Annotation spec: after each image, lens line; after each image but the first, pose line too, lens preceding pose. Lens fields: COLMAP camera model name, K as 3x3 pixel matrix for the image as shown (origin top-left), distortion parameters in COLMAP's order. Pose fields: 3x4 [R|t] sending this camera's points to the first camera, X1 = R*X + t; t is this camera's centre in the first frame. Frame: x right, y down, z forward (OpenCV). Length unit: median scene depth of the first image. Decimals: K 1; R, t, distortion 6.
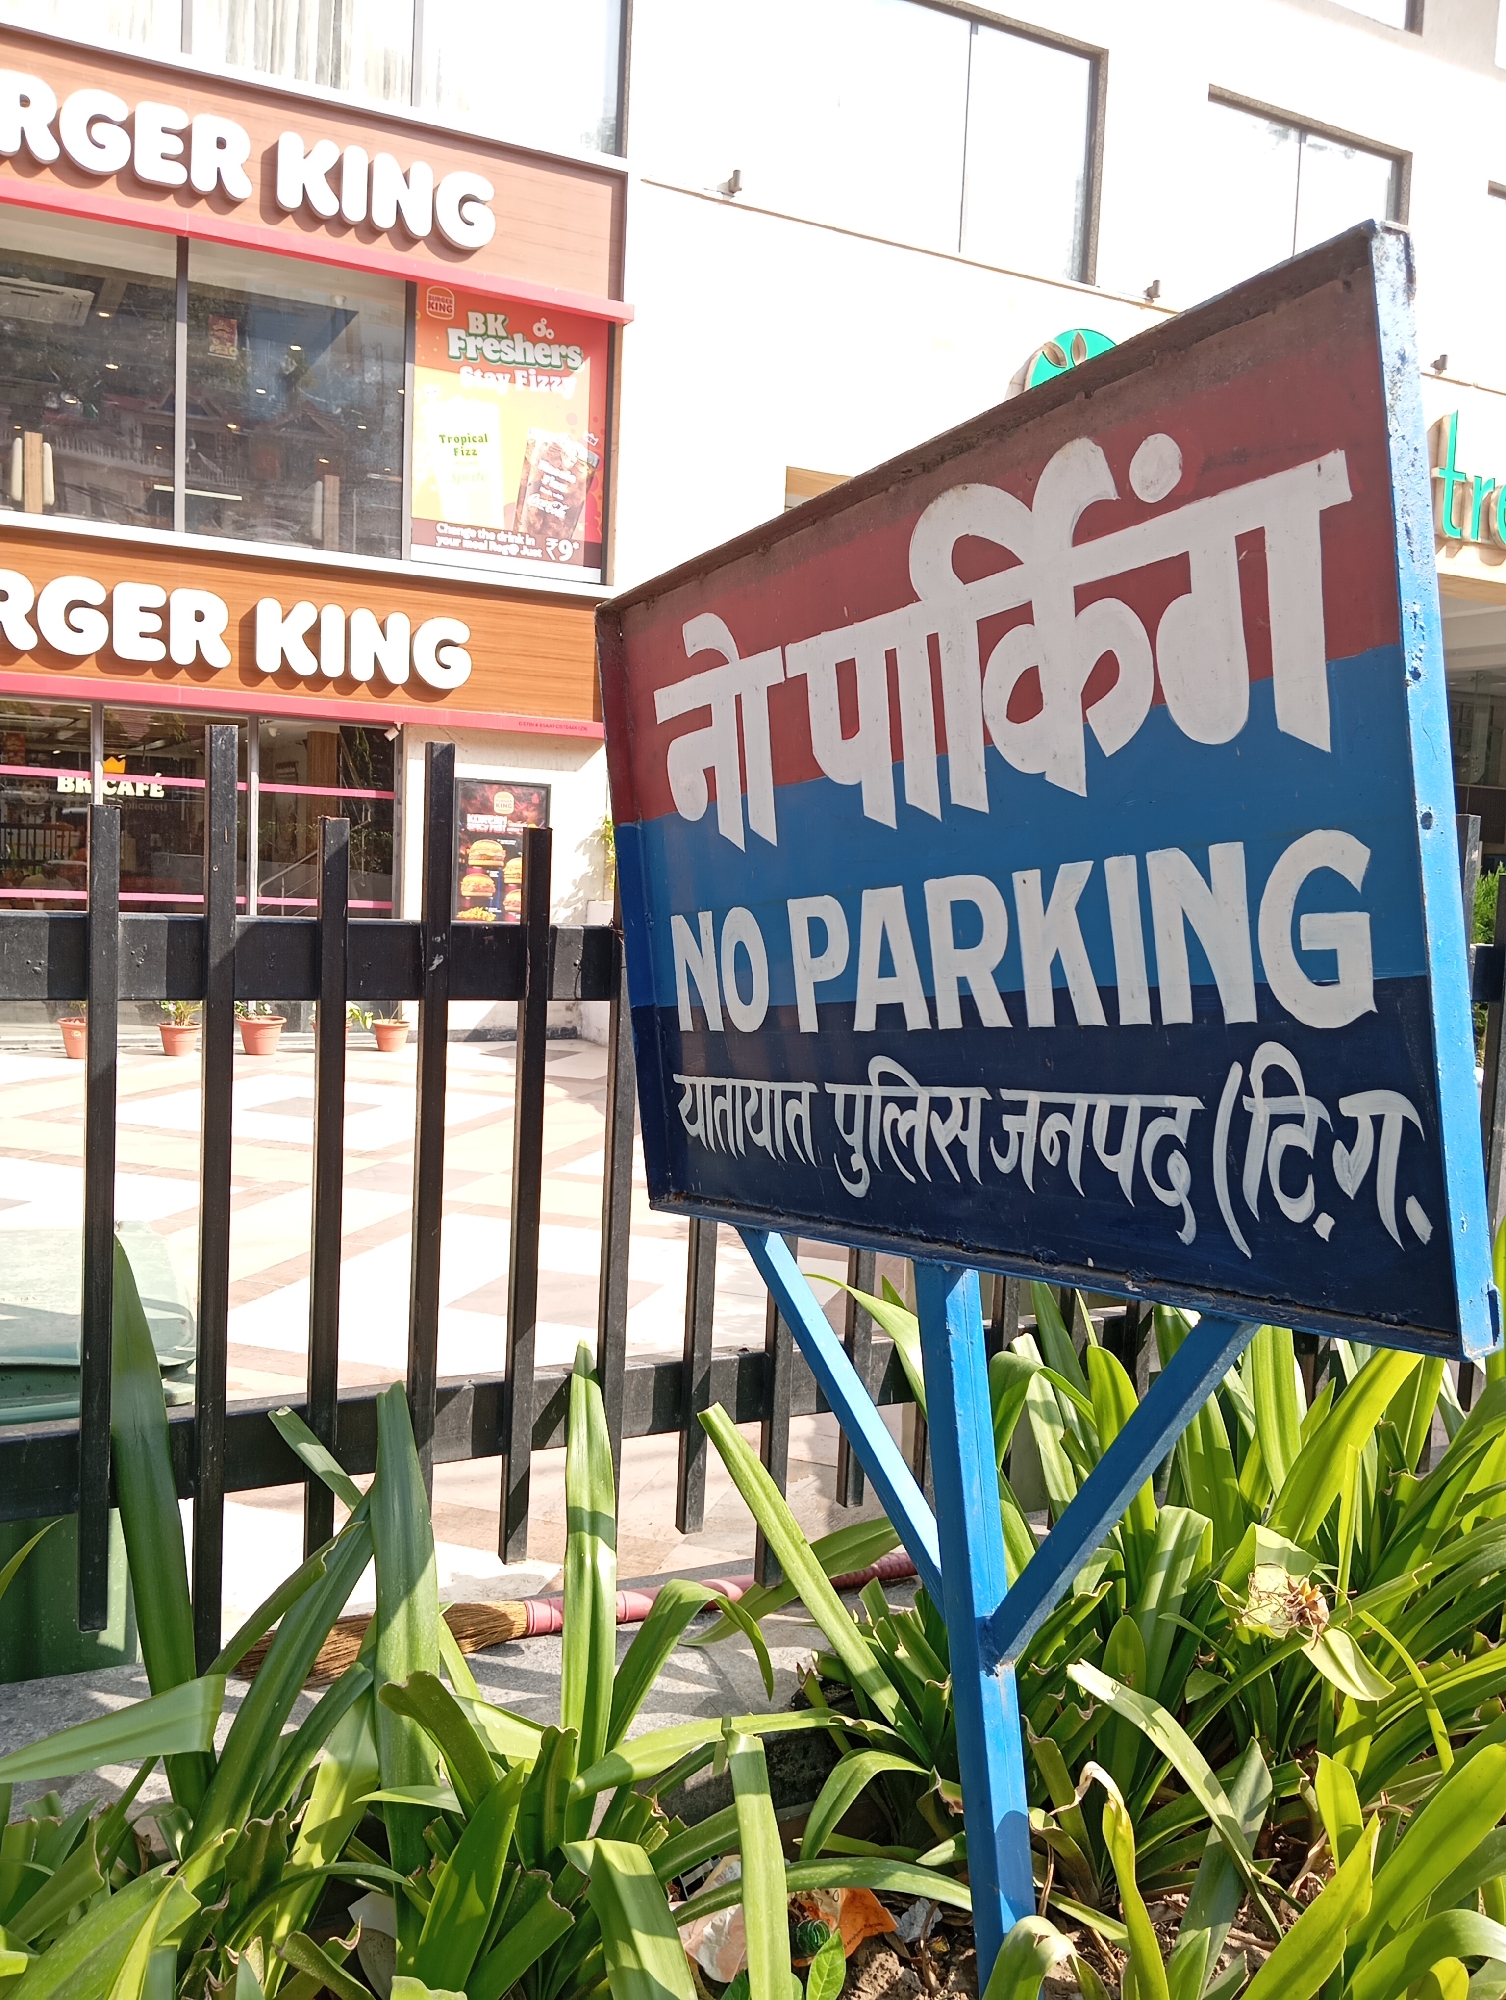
lens RADIAL K [[1621.3, 0, 753.0], [0, 1621.3, 1000.0], [0, 0, 1]] dist [0.097051, -0.209945]
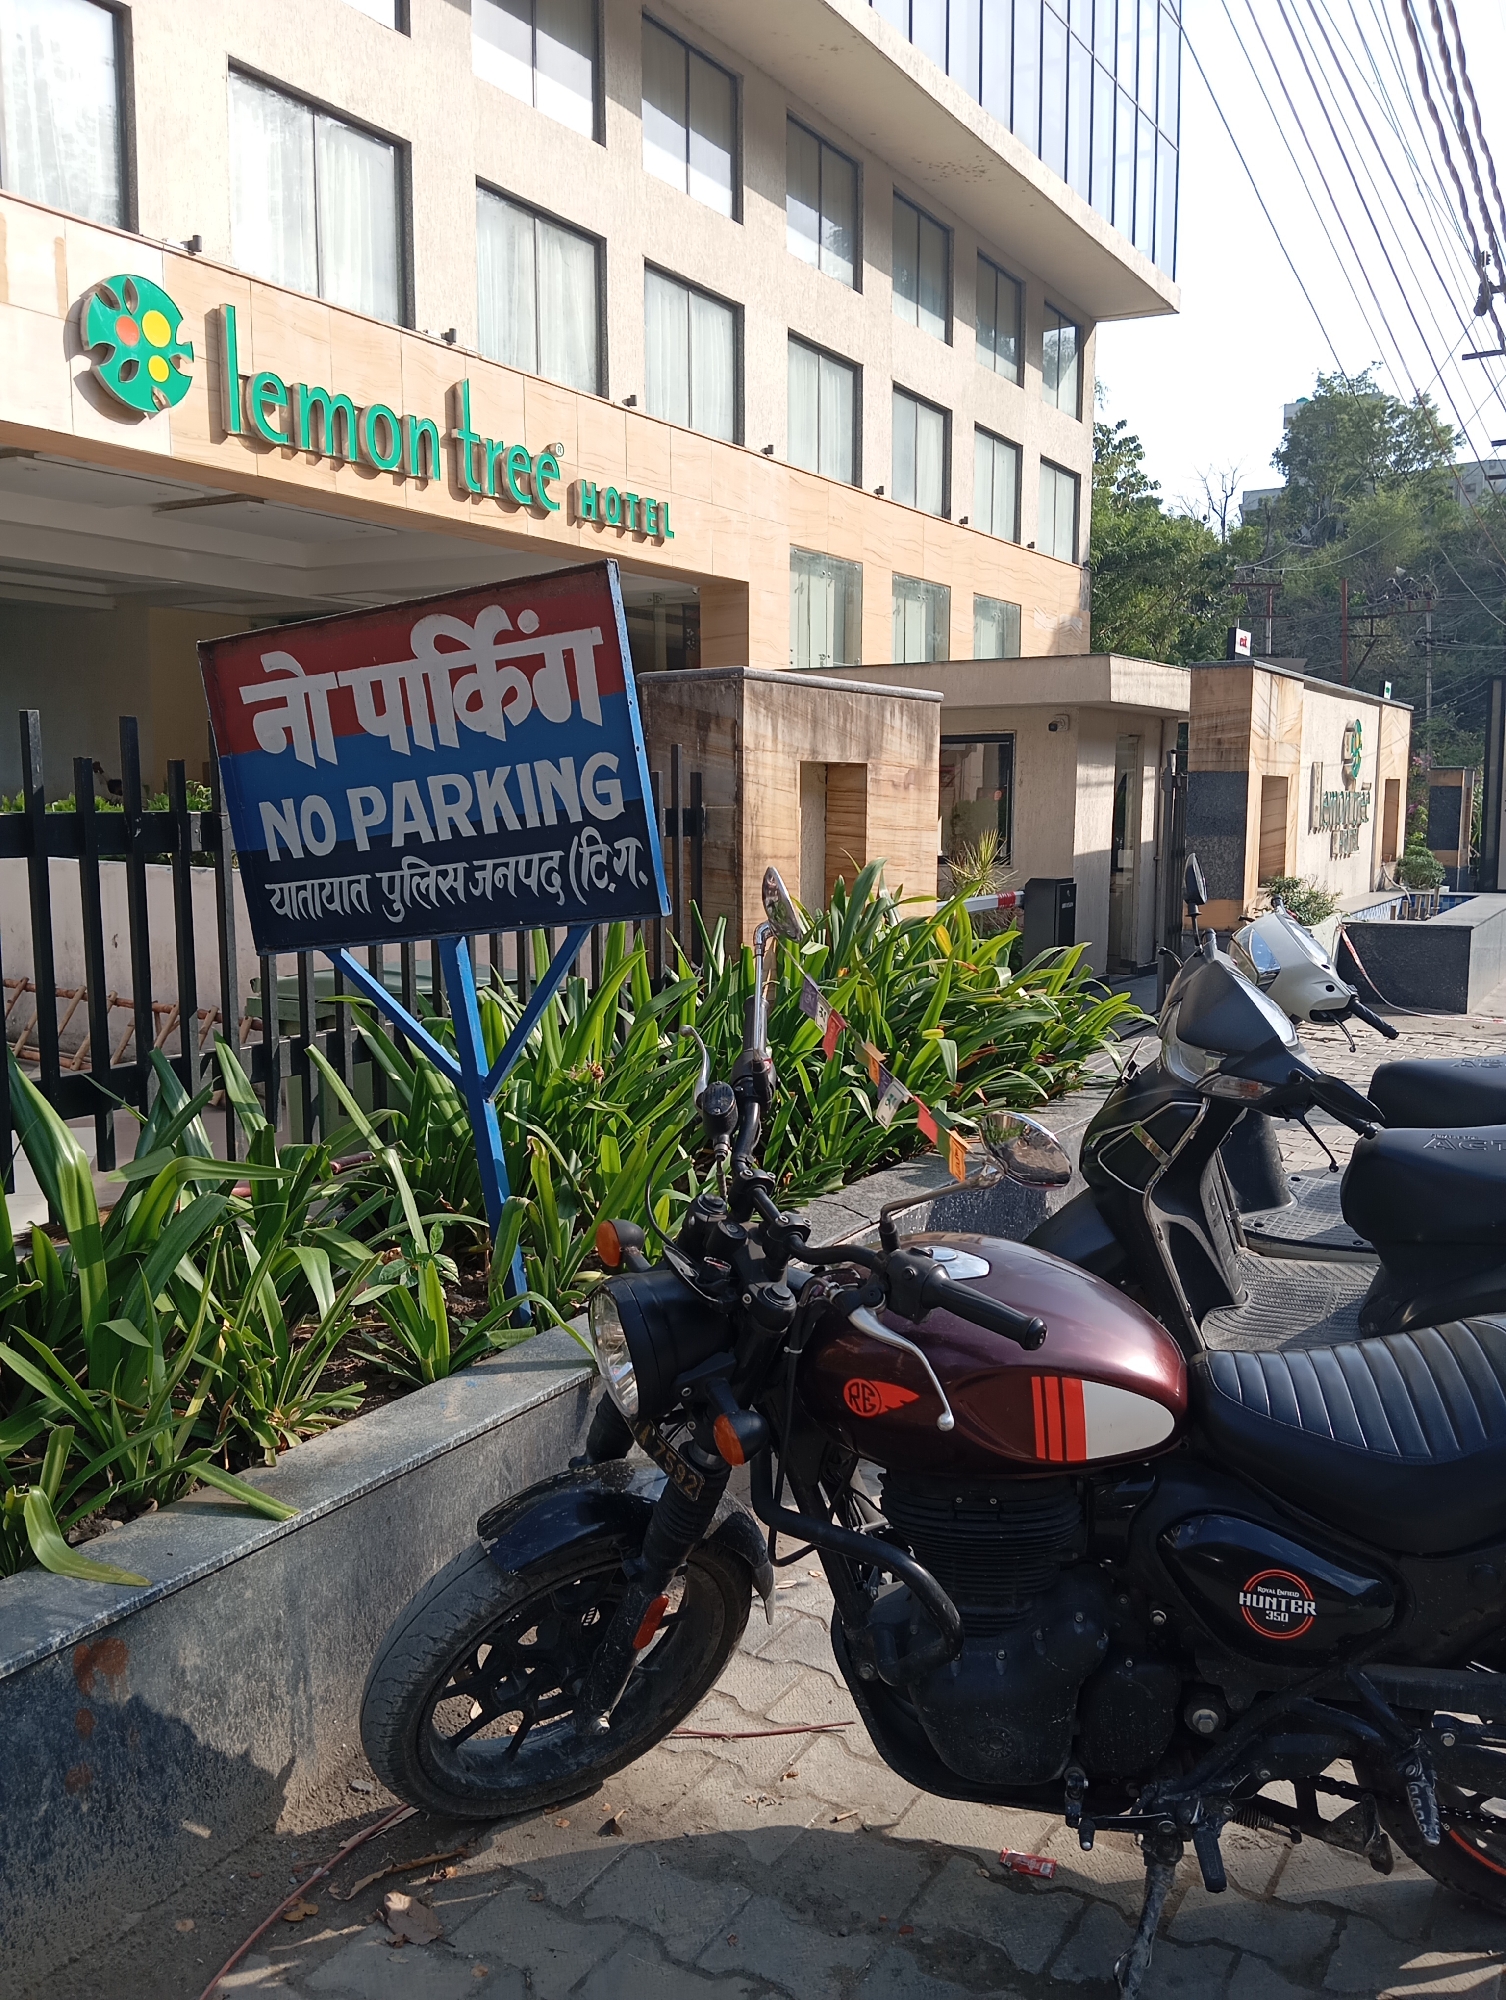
lens RADIAL K [[1621.3, 0, 753.0], [0, 1621.3, 1000.0], [0, 0, 1]] dist [0.097051, -0.209945]
pose [[0.841307, -0.112334, 0.528756, -0.807794], [0.085164, 0.993497, 0.075564, 0.112439], [-0.533806, -0.018542, 0.845403, -1.293487]]
